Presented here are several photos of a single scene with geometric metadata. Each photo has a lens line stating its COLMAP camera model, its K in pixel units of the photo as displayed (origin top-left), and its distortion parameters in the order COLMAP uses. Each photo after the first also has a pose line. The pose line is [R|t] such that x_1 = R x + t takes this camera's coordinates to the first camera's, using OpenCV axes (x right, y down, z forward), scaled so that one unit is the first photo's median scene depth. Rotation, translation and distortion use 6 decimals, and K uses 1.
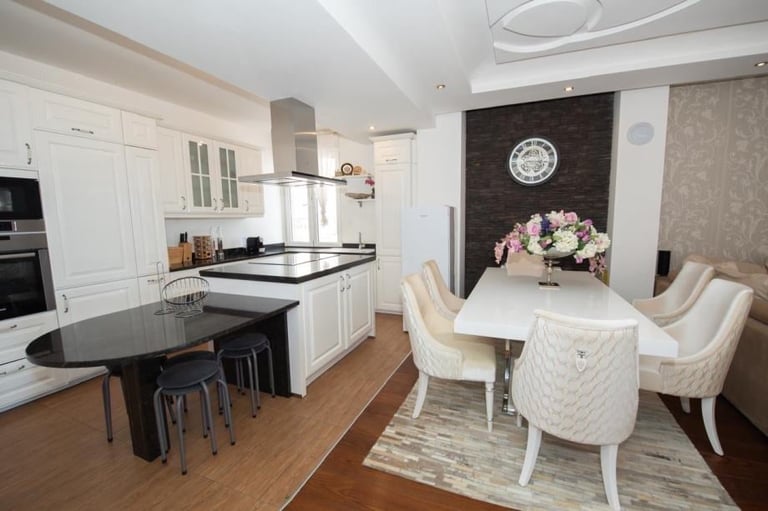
lens RADIAL K [[312.4, 0, 380.8], [0, 312.4, 257.5], [0, 0, 1]] dist [-0.014635, -0.000384]
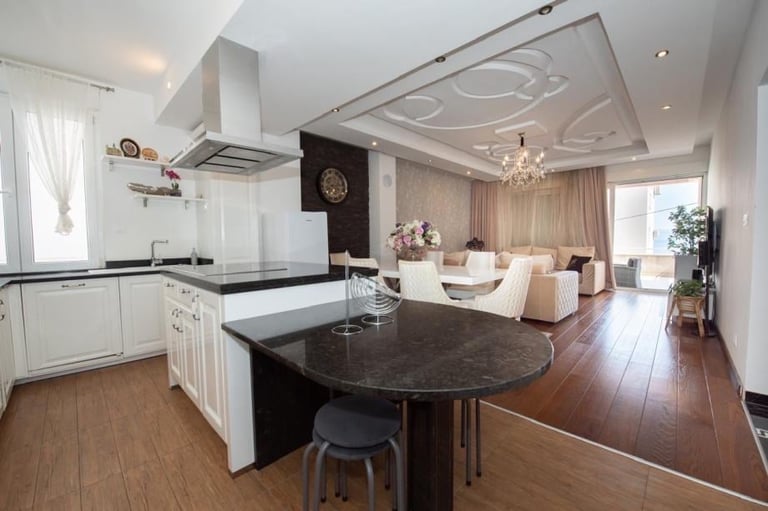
lens RADIAL K [[312.4, 0, 380.8], [0, 312.4, 257.5], [0, 0, 1]] dist [-0.014635, -0.000384]
pose [[0.378893, -0.038841, 0.924625, -0.670302], [0.120199, 0.992721, -0.007554, 0.023990], [-0.917601, 0.114001, 0.380804, 0.360891]]
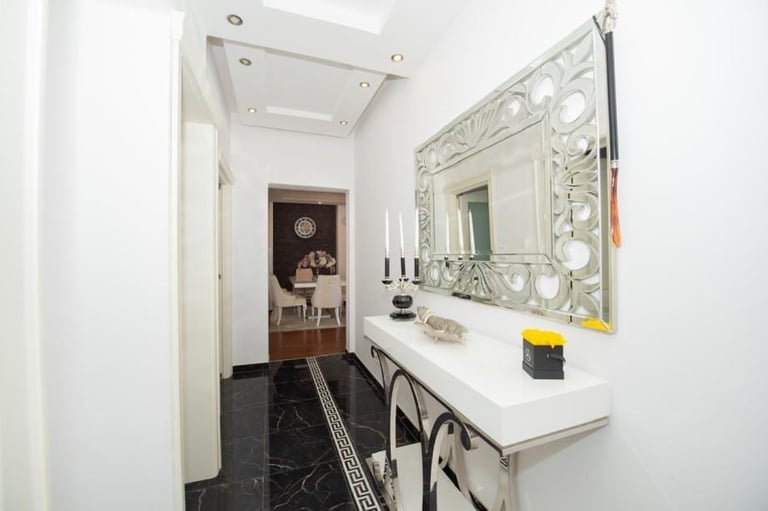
lens RADIAL K [[312.4, 0, 380.8], [0, 312.4, 257.5], [0, 0, 1]] dist [-0.014635, -0.000384]
pose [[0.740031, 0.013476, 0.672437, -0.548262], [0.081705, 0.990593, -0.109769, 0.160197], [-0.667591, 0.136174, 0.731969, -0.852103]]
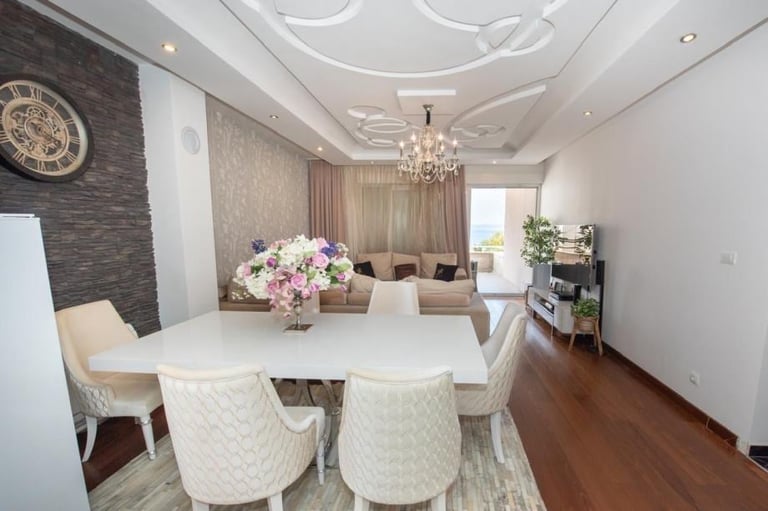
lens RADIAL K [[344.1, 0, 419.4], [0, 344.1, 273.4], [0, 0, 1]] dist [-0.016306, -0.000652]
pose [[-0.322204, -0.112505, 0.939961, -0.237680], [0.115849, 0.980764, 0.157100, -0.101709], [-0.939555, 0.159512, -0.302973, 0.643638]]
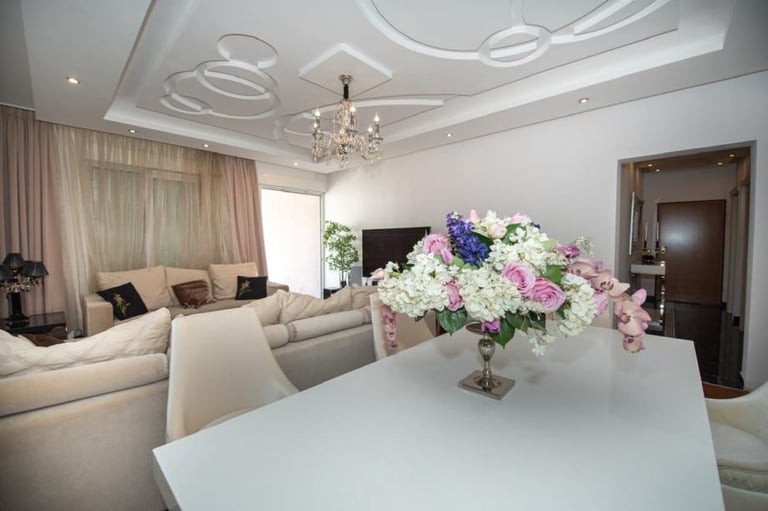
lens RADIAL K [[312.4, 0, 380.8], [0, 312.4, 257.5], [0, 0, 1]] dist [-0.014635, -0.000384]
pose [[-0.932730, -0.003718, 0.360556, 0.365364], [0.058562, 0.985109, 0.161652, -0.111618], [-0.355787, 0.171892, -0.918623, 0.948588]]
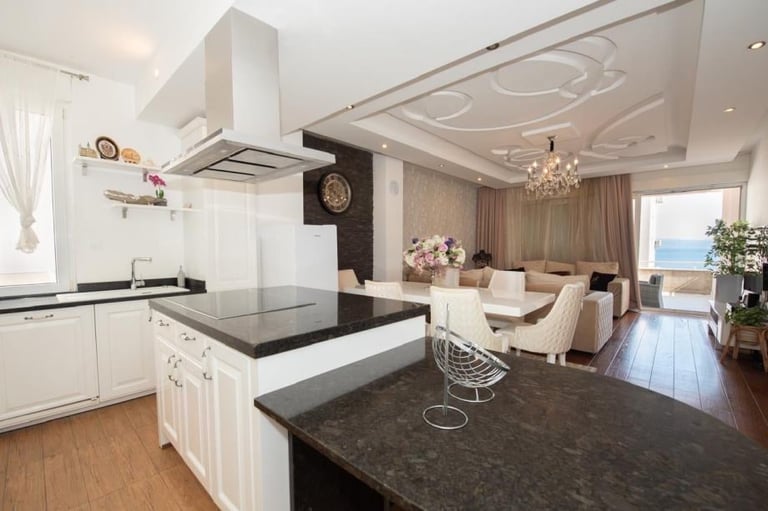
lens RADIAL K [[329.2, 0, 367.2], [0, 329.2, 266.0], [0, 0, 1]] dist [-0.015309, -0.000383]
pose [[0.366342, -0.038385, 0.929688, -0.621457], [0.113240, 0.993561, -0.003600, -0.024751], [-0.923564, 0.106597, 0.368330, 0.484457]]
